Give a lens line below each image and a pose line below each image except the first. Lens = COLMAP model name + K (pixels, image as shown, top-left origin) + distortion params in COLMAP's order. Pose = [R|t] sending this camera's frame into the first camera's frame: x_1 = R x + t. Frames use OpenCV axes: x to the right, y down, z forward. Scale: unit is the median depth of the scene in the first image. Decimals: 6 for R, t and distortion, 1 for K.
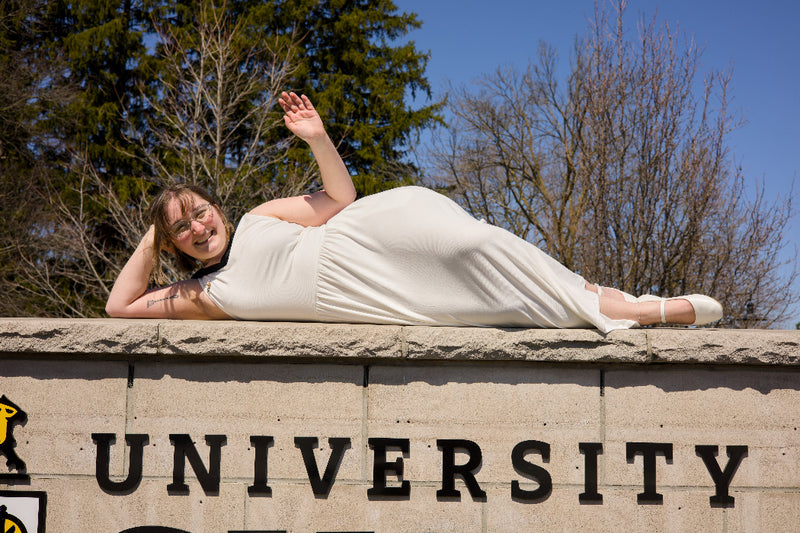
lens RADIAL K [[1087.2, 0, 400.0], [0, 1087.2, 266.5], [0, 0, 1]] dist [-0.005360, 0.008180]
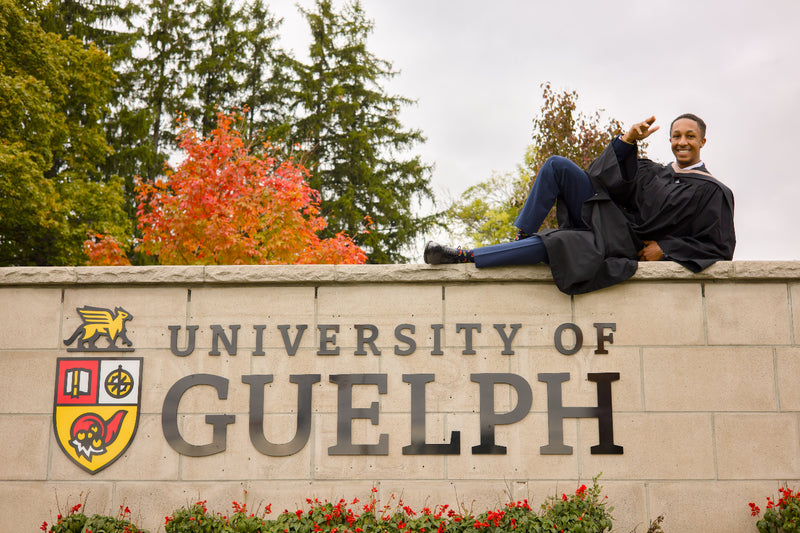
lens RADIAL K [[1087.2, 0, 400.0], [0, 1087.2, 266.5], [0, 0, 1]] dist [-0.005360, 0.008180]
pose [[0.999655, -0.019217, -0.017918, 0.146566], [0.017190, 0.994095, -0.107140, 0.260154], [0.019871, 0.106795, 0.994082, -0.846038]]
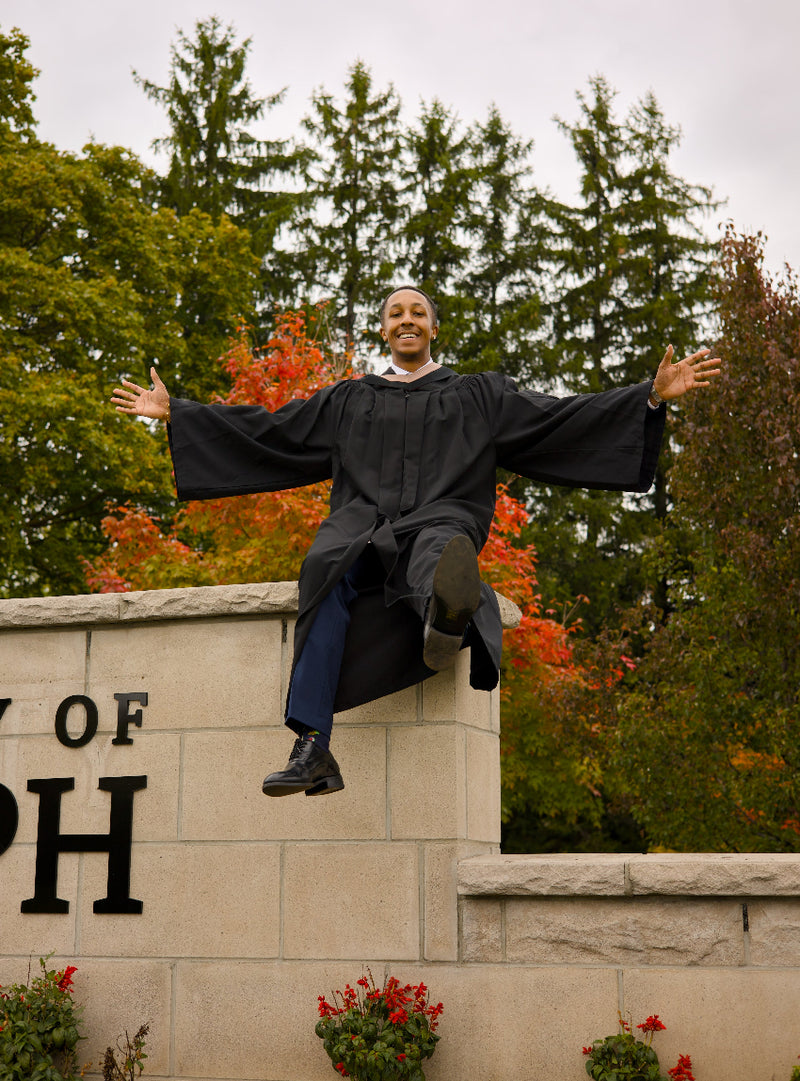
lens RADIAL K [[1647.5, 0, 401.0], [0, 1647.5, 468.5], [0, 0, 1]] dist [0.021405, -0.140527]
pose [[0.953009, -0.089801, -0.289326, 1.225342], [0.051049, 0.989001, -0.138817, 0.186018], [0.298610, 0.117524, 0.947111, -0.551465]]
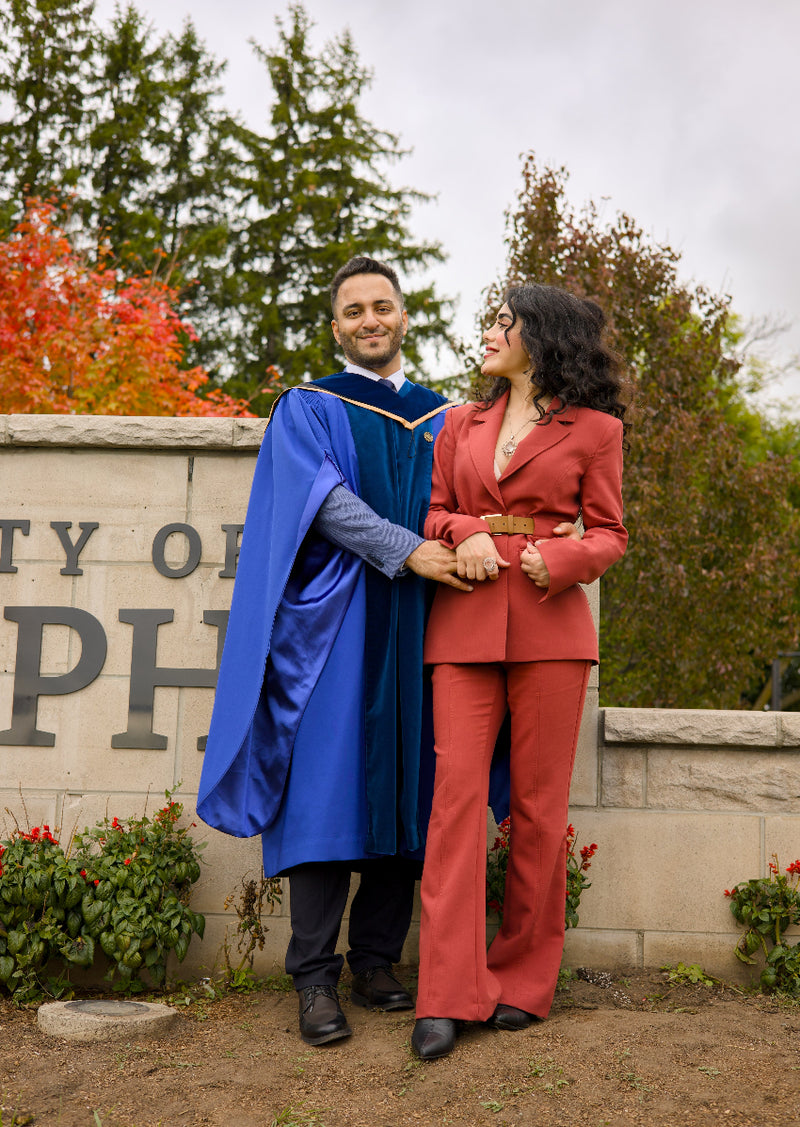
lens RADIAL K [[1631.9, 0, 404.0], [0, 1631.9, 591.8], [0, 0, 1]] dist [0.046162, -0.325343]
pose [[0.998486, 0.007371, -0.054506, 0.697965], [-0.008787, 0.999629, -0.025785, 0.268816], [0.054295, 0.026225, 0.998180, -0.571212]]
